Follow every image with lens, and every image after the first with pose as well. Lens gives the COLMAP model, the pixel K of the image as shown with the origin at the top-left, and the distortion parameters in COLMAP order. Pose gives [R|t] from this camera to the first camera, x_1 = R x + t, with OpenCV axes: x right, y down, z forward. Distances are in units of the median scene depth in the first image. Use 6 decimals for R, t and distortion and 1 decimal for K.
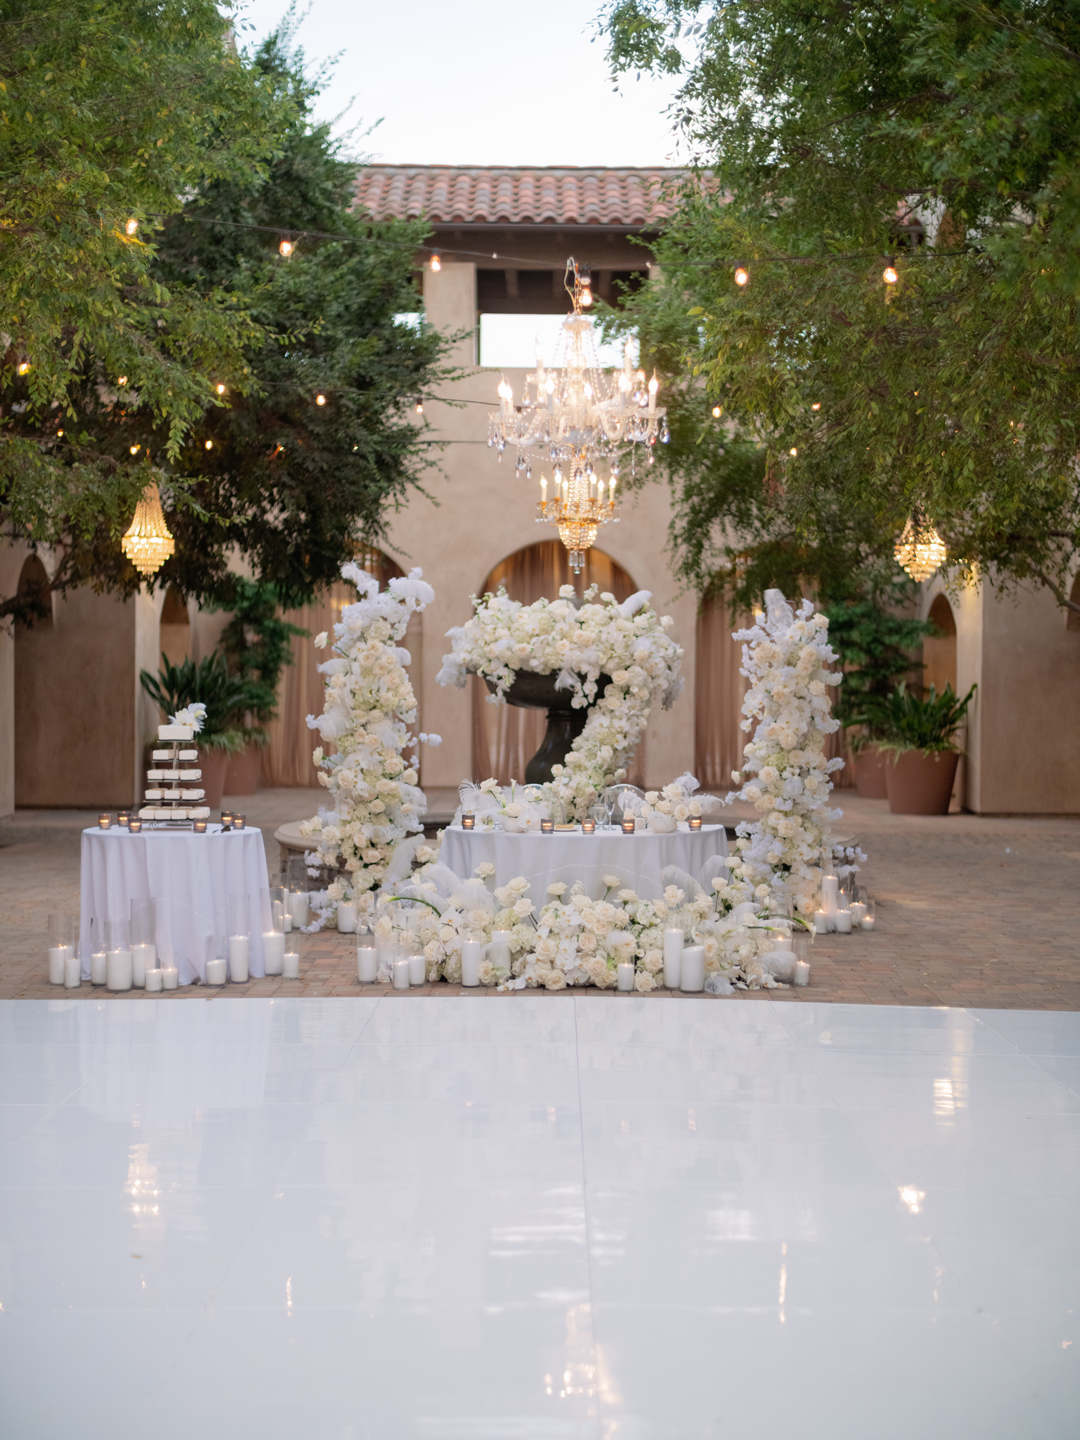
lens RADIAL K [[2087.1, 0, 549.9], [0, 2087.1, 730.0], [0, 0, 1]] dist [0.186121, -0.820419]
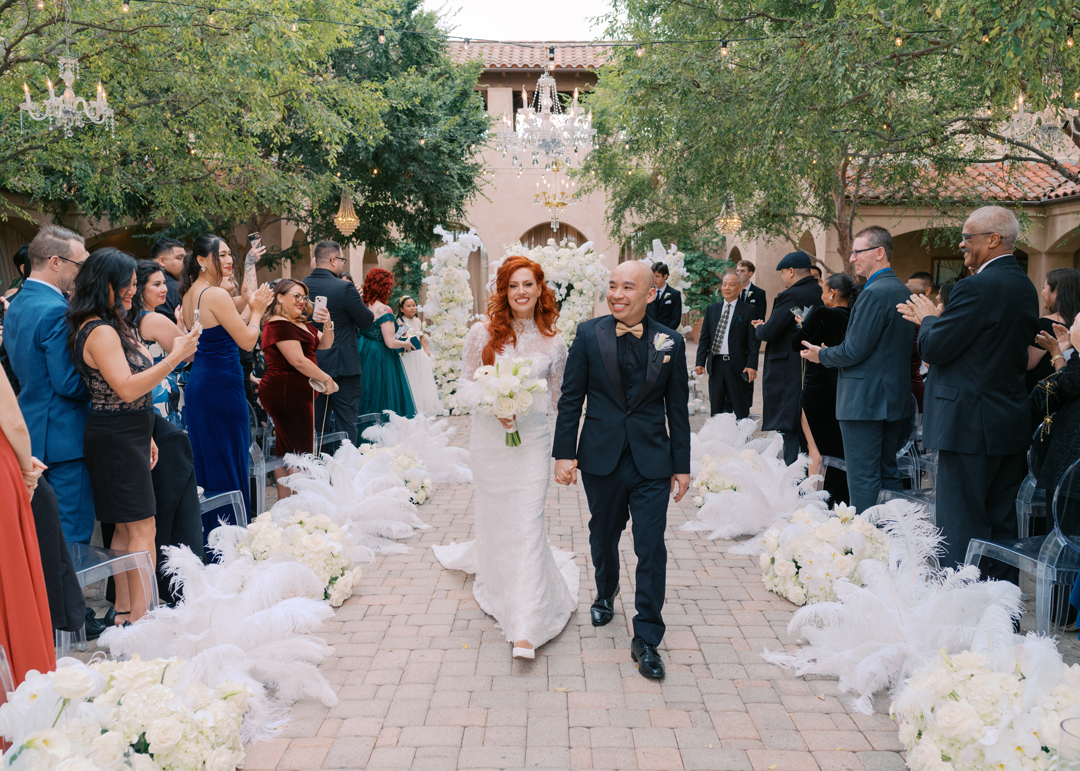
lens RADIAL K [[927.5, 0, 537.4], [0, 927.5, 387.7], [0, 0, 1]] dist [0.034139, -0.058160]
pose [[0.999820, -0.002709, -0.018785, 0.011311], [0.004199, 0.996808, 0.079720, 0.001114], [0.018509, -0.079784, 0.996640, 0.117860]]
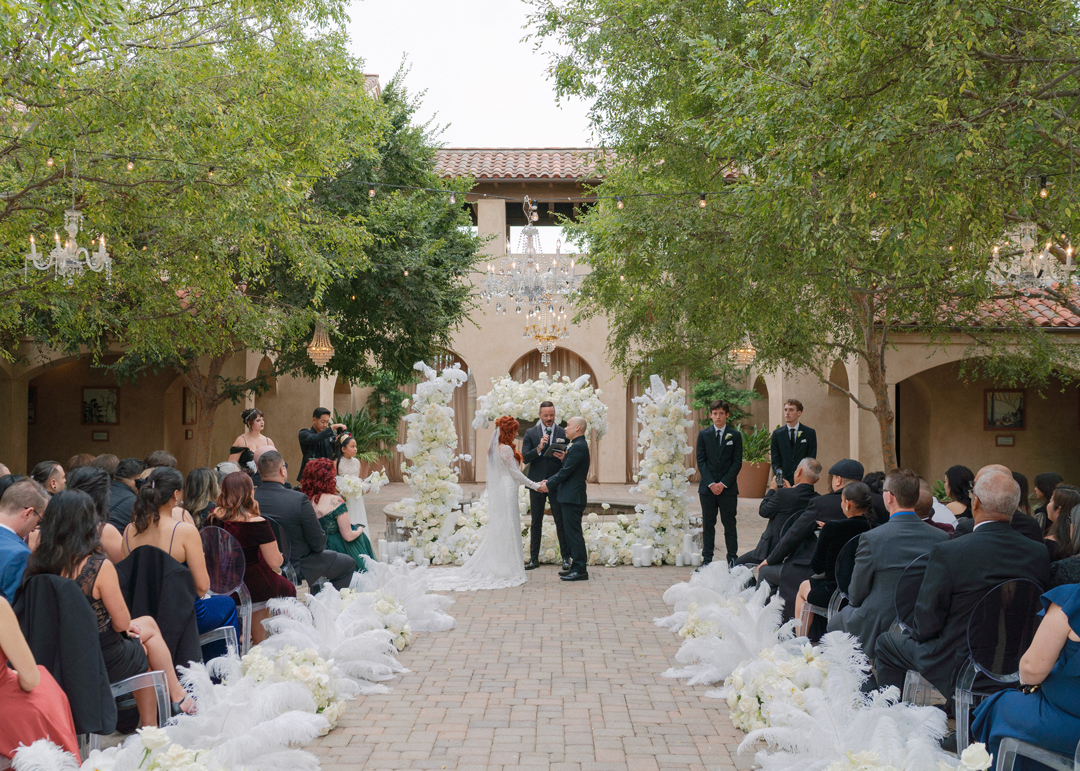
lens RADIAL K [[1135.1, 0, 498.7], [0, 1135.1, 382.1], [0, 0, 1]] dist [-0.027789, 0.031290]
pose [[0.998606, -0.003166, -0.052688, 0.022116], [0.000068, 0.998276, -0.058700, -0.002898], [0.052783, 0.058615, 0.996884, 0.015878]]
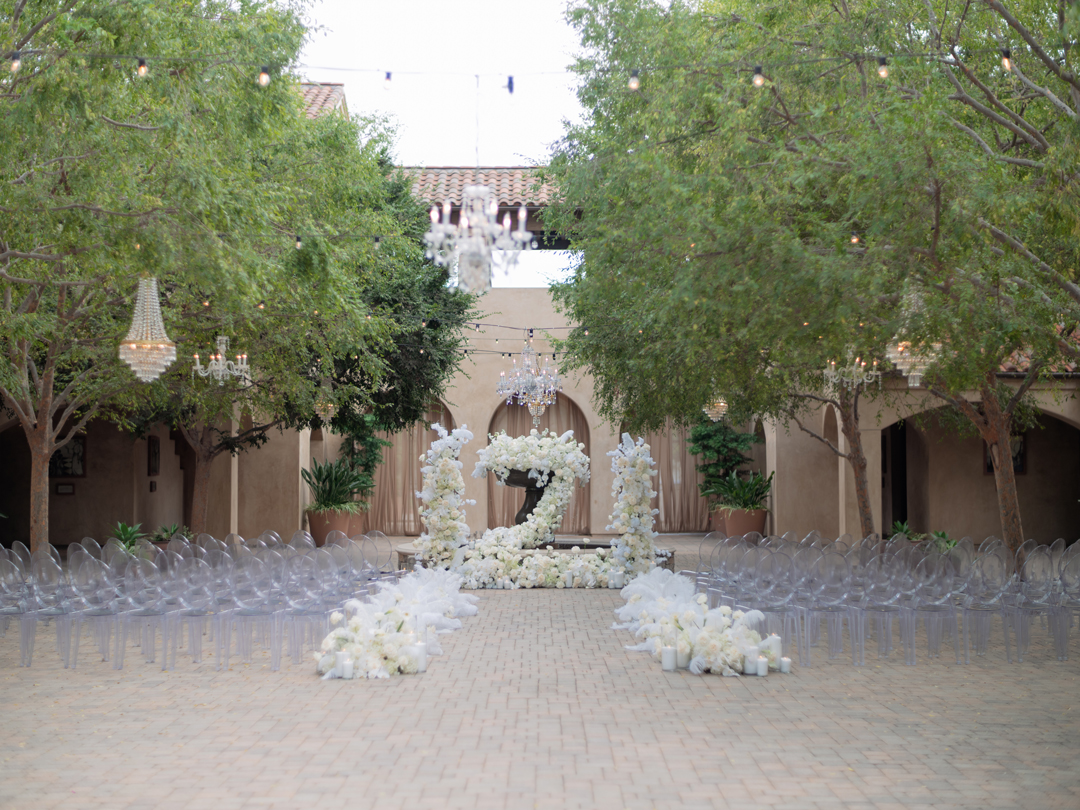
lens RADIAL K [[1665.6, 0, 524.9], [0, 1665.6, 403.6], [0, 0, 1]] dist [0.283249, -1.662385]
pose [[0.999873, -0.009984, -0.012443, 0.020966], [0.009223, 0.998167, -0.059810, 0.006151], [0.013017, 0.059687, 0.998132, -0.711165]]
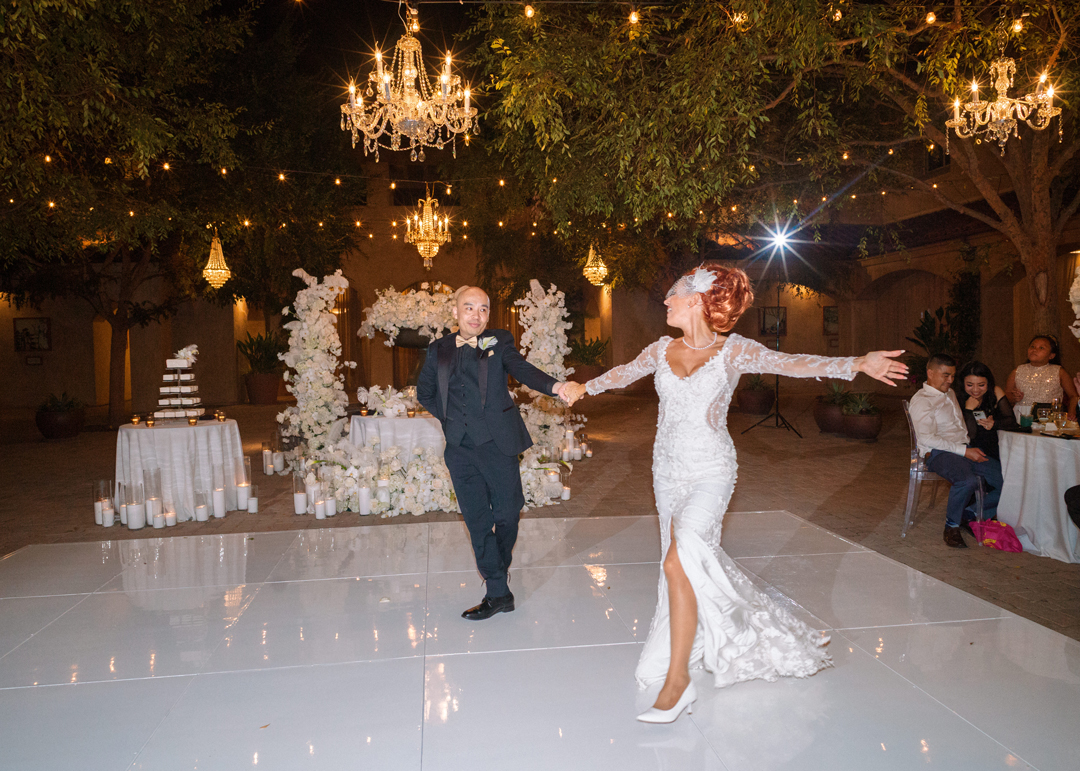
lens RADIAL K [[762.1, 0, 538.5], [0, 762.1, 373.6], [0, 0, 1]] dist [-0.047516, 0.001172]
pose [[0.990039, -0.032395, 0.137014, 0.013011], [0.030575, 0.999414, 0.015365, 0.006651], [-0.137431, -0.011022, 0.990450, 0.301979]]
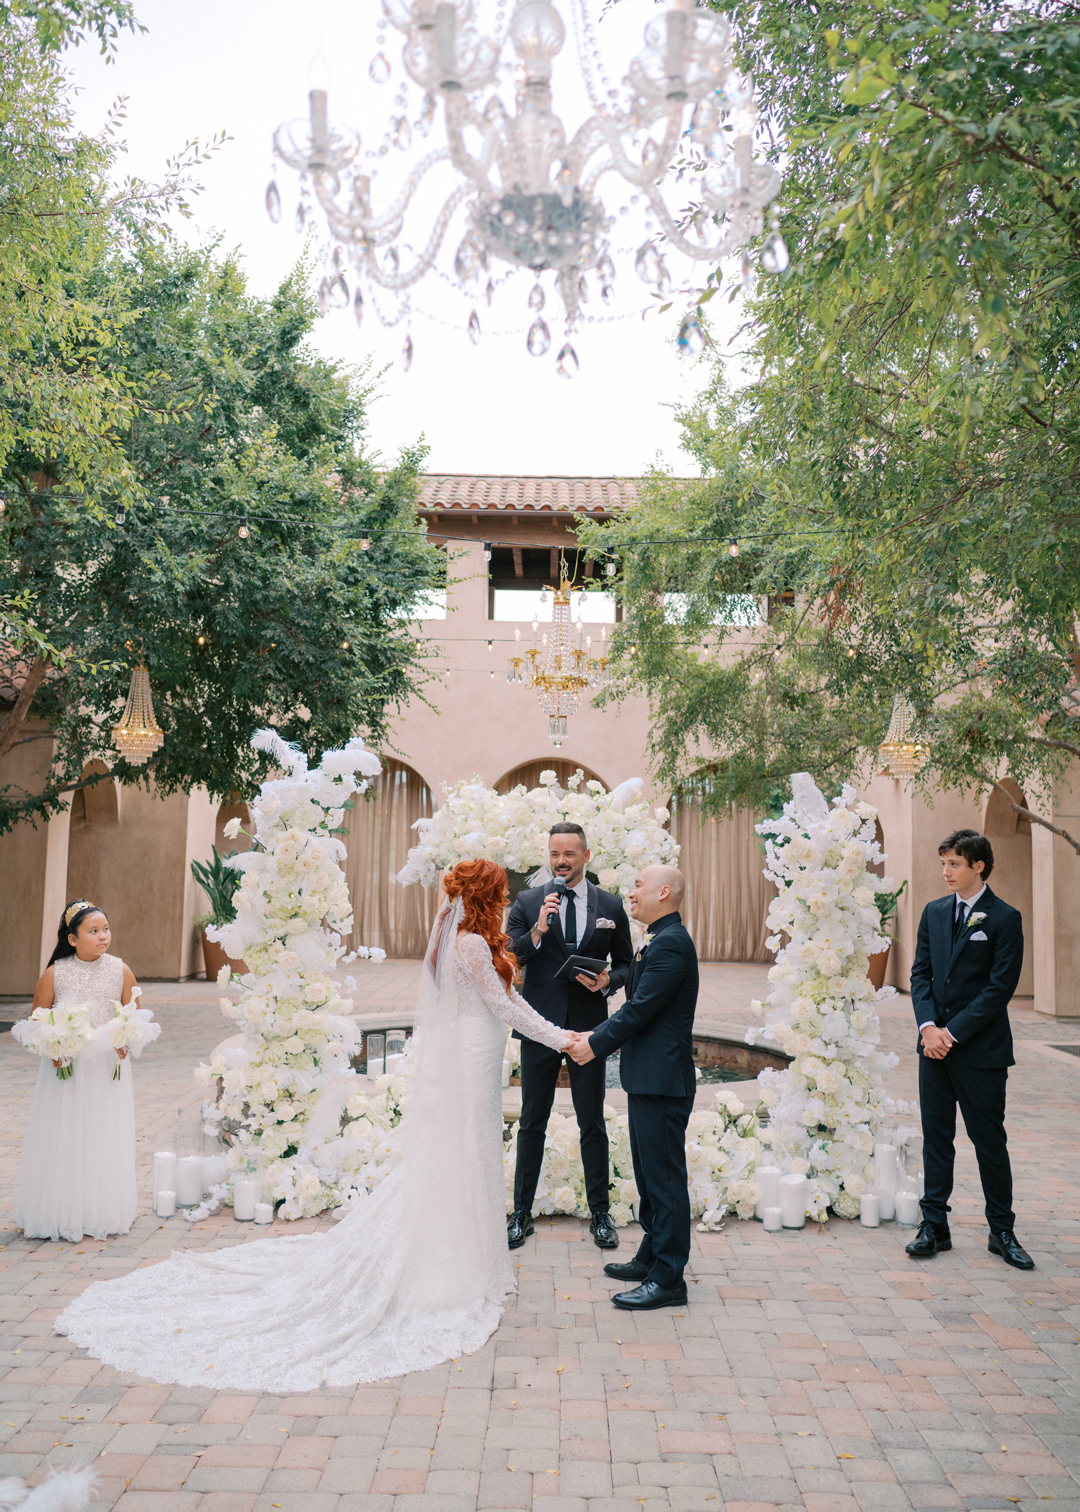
lens RADIAL K [[1298.5, 0, 533.5], [0, 1298.5, 749.8], [0, 0, 1]] dist [0.034139, -0.058160]
pose [[0.999833, 0.010577, -0.014887, 0.010154], [-0.012199, 0.993473, -0.113417, -0.016512], [0.013590, 0.113579, 0.993436, 0.470056]]
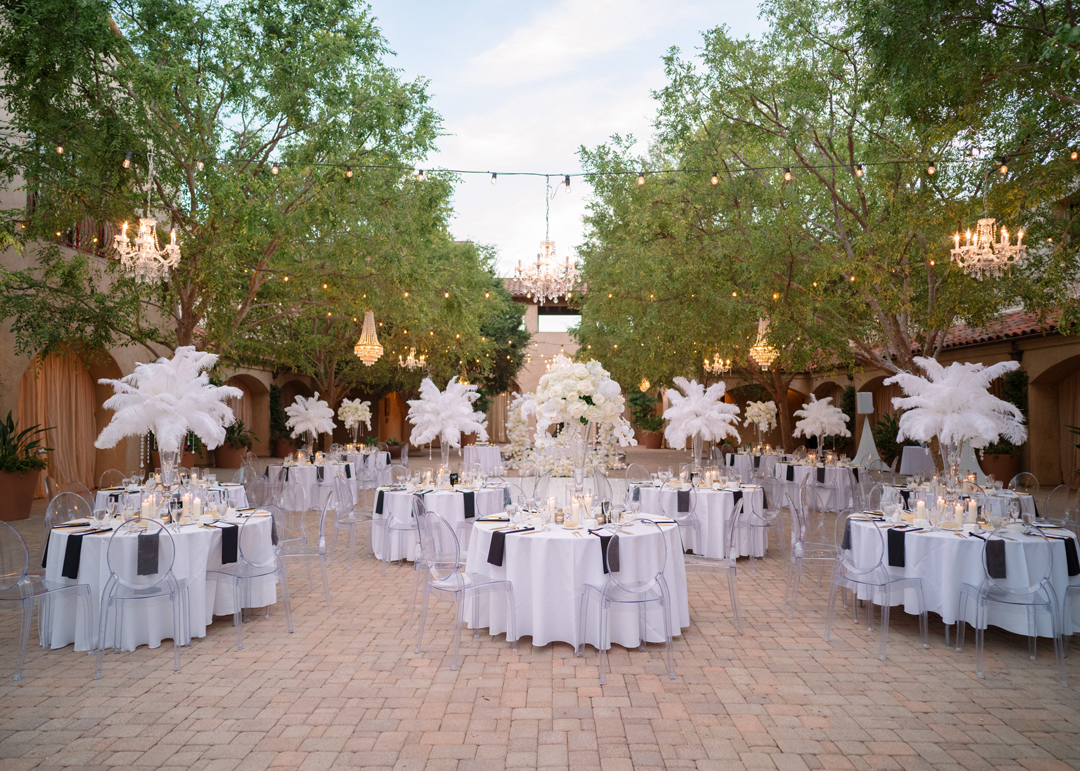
lens RADIAL K [[699.2, 0, 540.0], [0, 699.2, 385.5], [0, 0, 1]] dist [-0.000686, 0.000011]
pose [[0.999642, -0.004945, -0.026304, 0.003384], [0.003327, 0.998119, -0.061209, 0.003797], [0.026557, 0.061100, 0.997778, -0.525809]]
